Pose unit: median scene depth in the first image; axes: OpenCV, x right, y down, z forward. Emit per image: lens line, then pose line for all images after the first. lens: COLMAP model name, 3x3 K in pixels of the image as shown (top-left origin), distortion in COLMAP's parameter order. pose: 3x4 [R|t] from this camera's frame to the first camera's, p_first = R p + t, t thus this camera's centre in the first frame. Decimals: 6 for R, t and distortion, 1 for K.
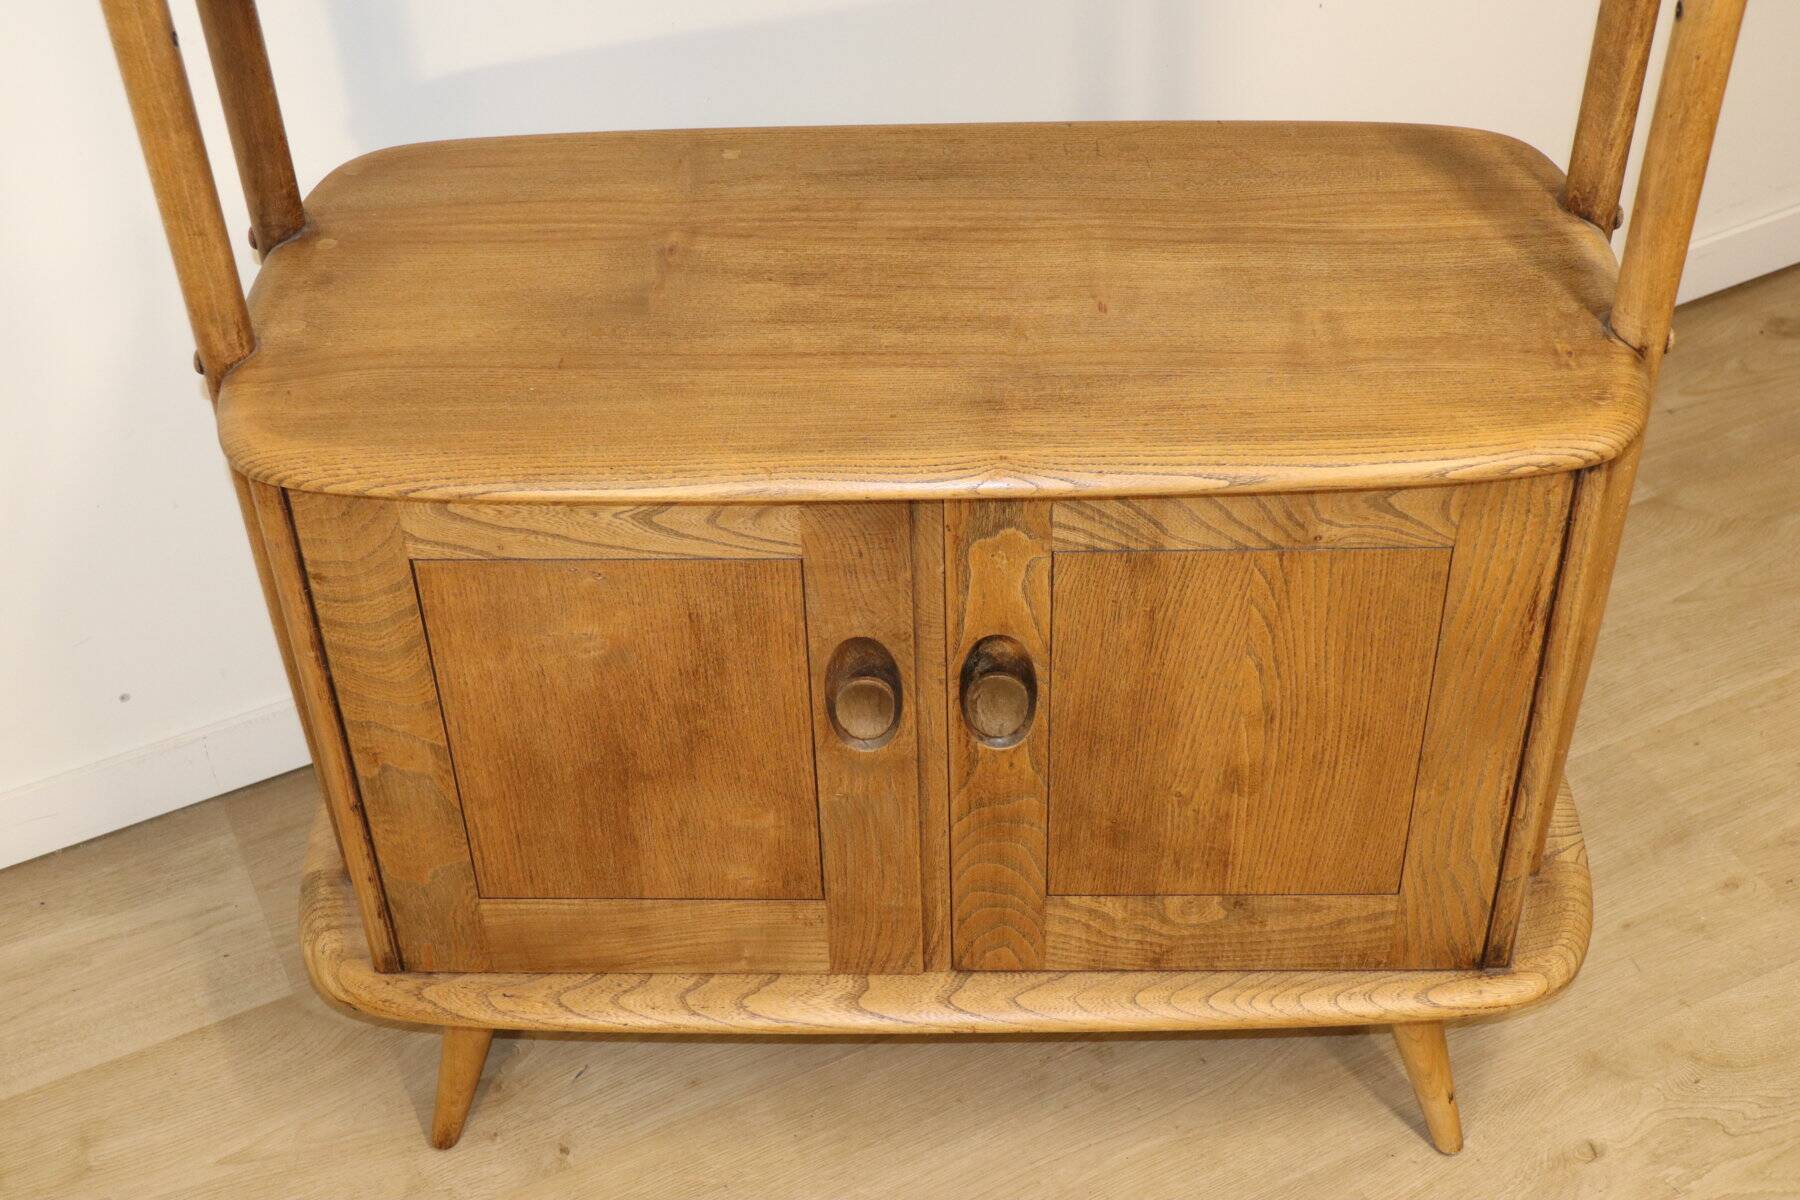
lens RADIAL K [[2270.1, 0, 901.3], [0, 2270.1, 552.3], [0, 0, 1]] dist [0.046550, 0.240151]
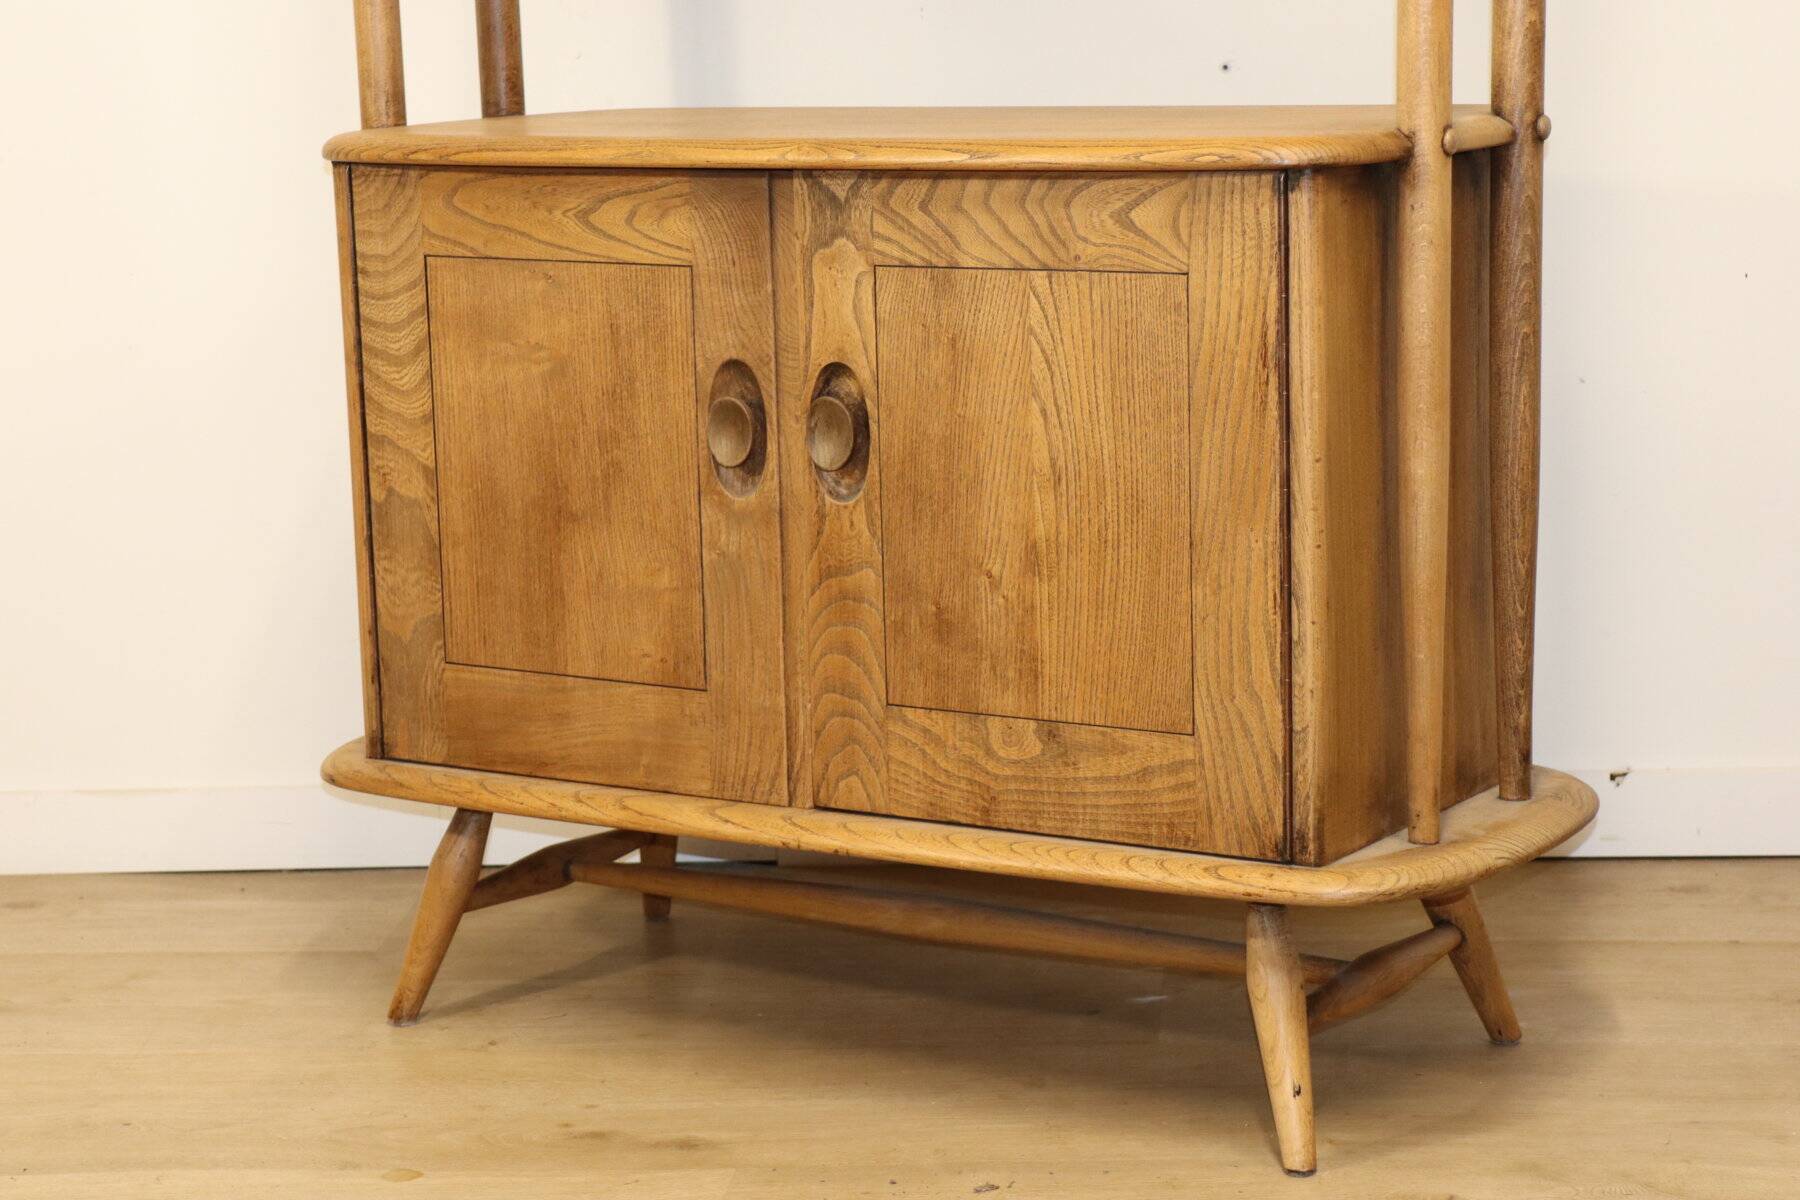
lens RADIAL K [[3794.4, 0, 900.0], [0, 3794.4, 600.0], [0, 0, 1]] dist [0.283554, 0.242022]
pose [[0.853033, 0.093934, -0.513334, 0.972673], [-0.323977, 0.866476, -0.379814, 0.783940], [0.409114, 0.490302, 0.769565, -0.328174]]
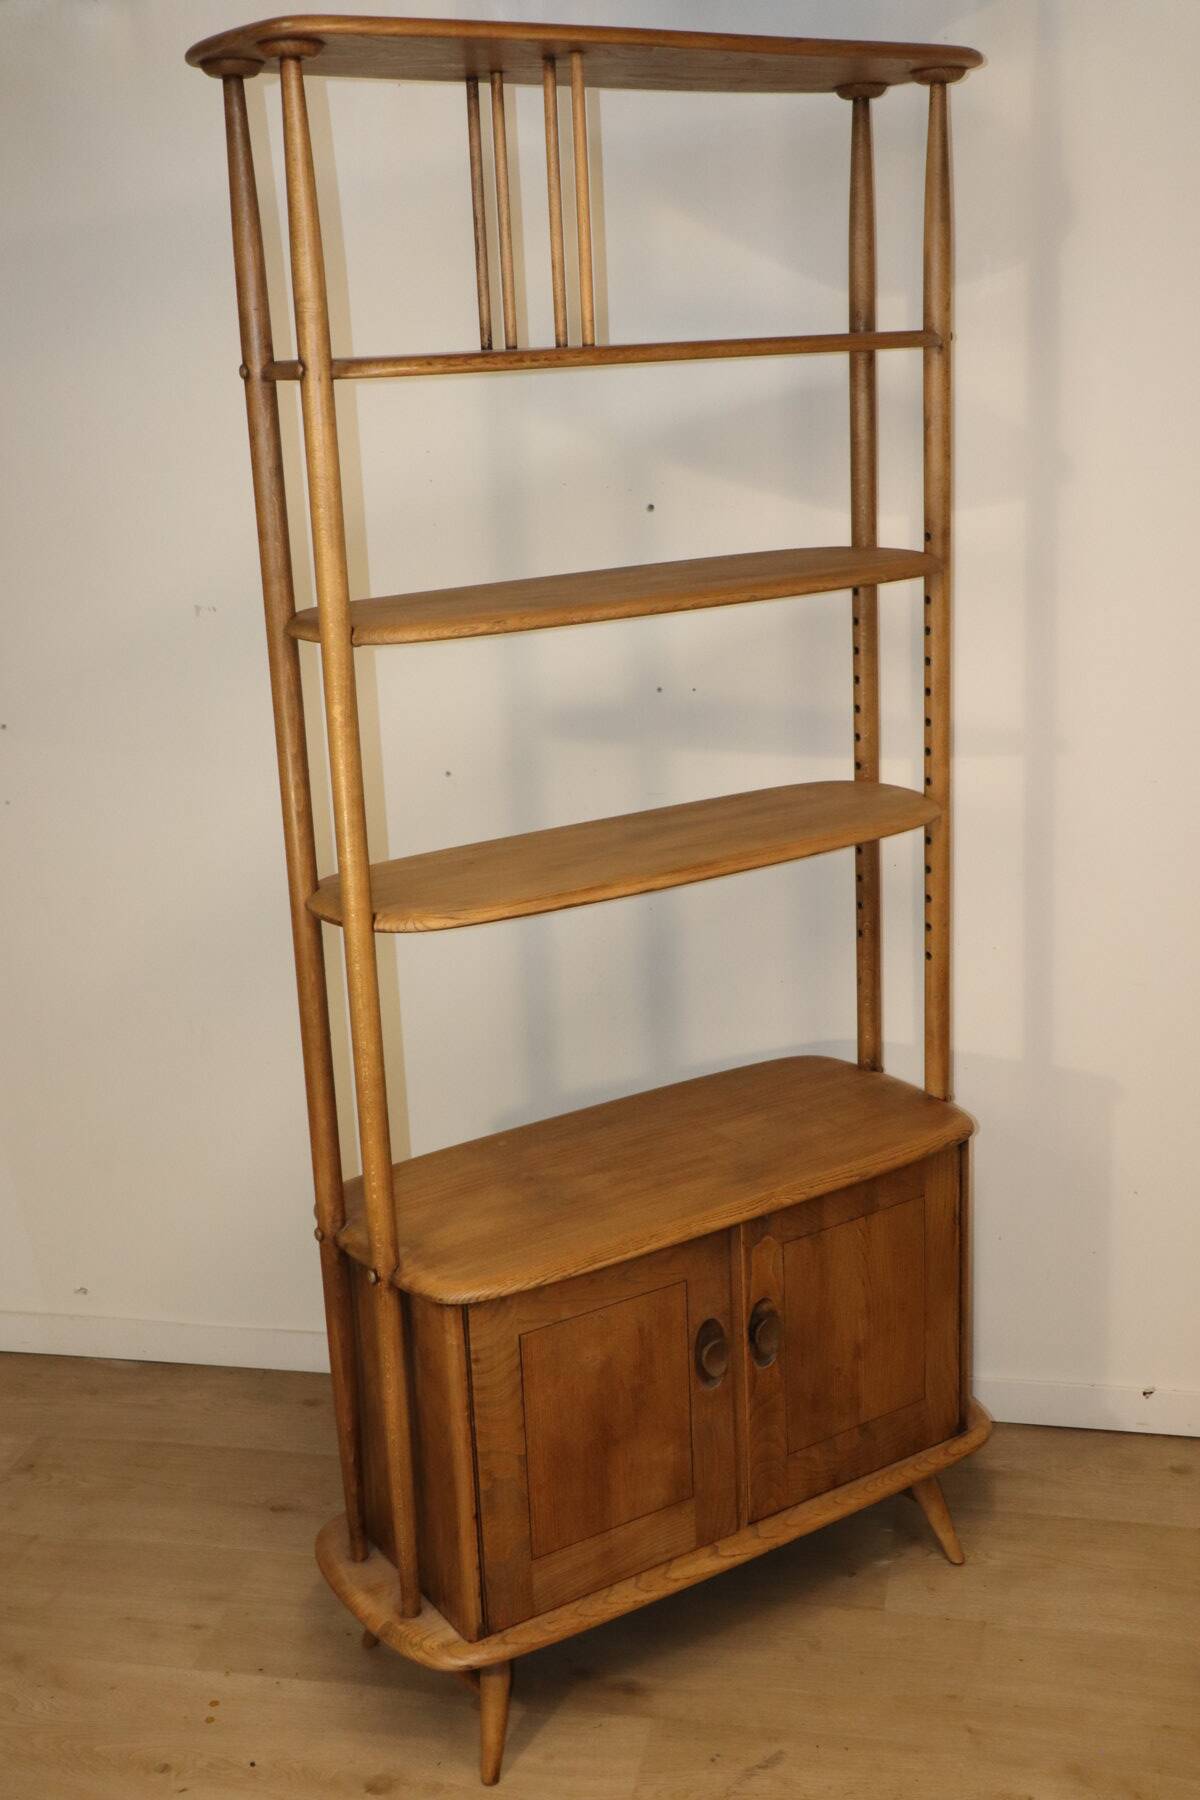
lens RADIAL K [[2009.8, 0, 606.6], [0, 2009.8, 893.5], [0, 0, 1]] dist [-0.011758, 0.196520]
pose [[0.826653, -0.157272, 0.540287, -0.948225], [0.368444, 0.876989, -0.308446, 0.212262], [-0.425316, 0.454044, 0.782912, -0.499818]]
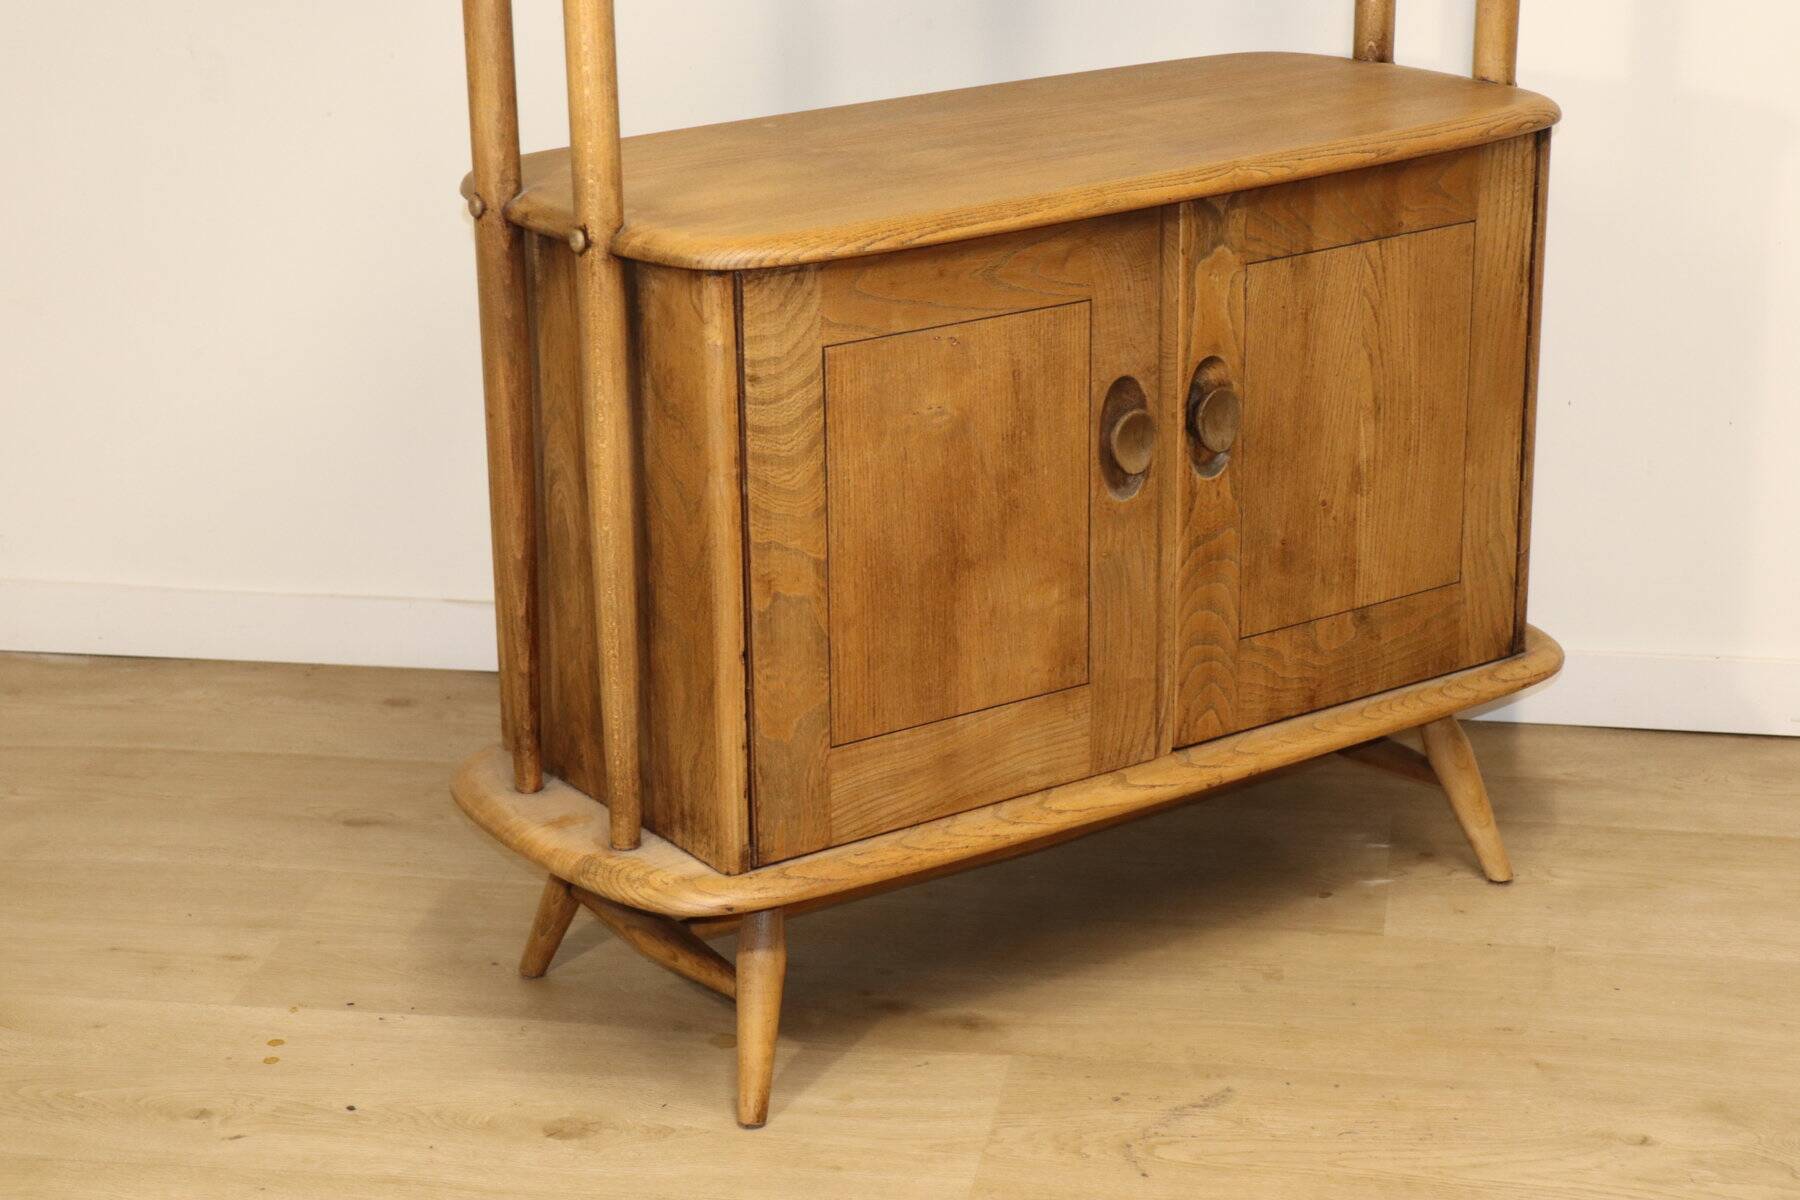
lens RADIAL K [[3443.8, 0, 883.4], [0, 3443.8, 595.8], [0, 0, 1]] dist [0.239095, 0.103916]
pose [[0.805245, -0.171229, 0.567681, -1.127774], [0.367584, 0.895384, -0.251337, 0.530685], [-0.465257, 0.411058, 0.783944, -0.315434]]
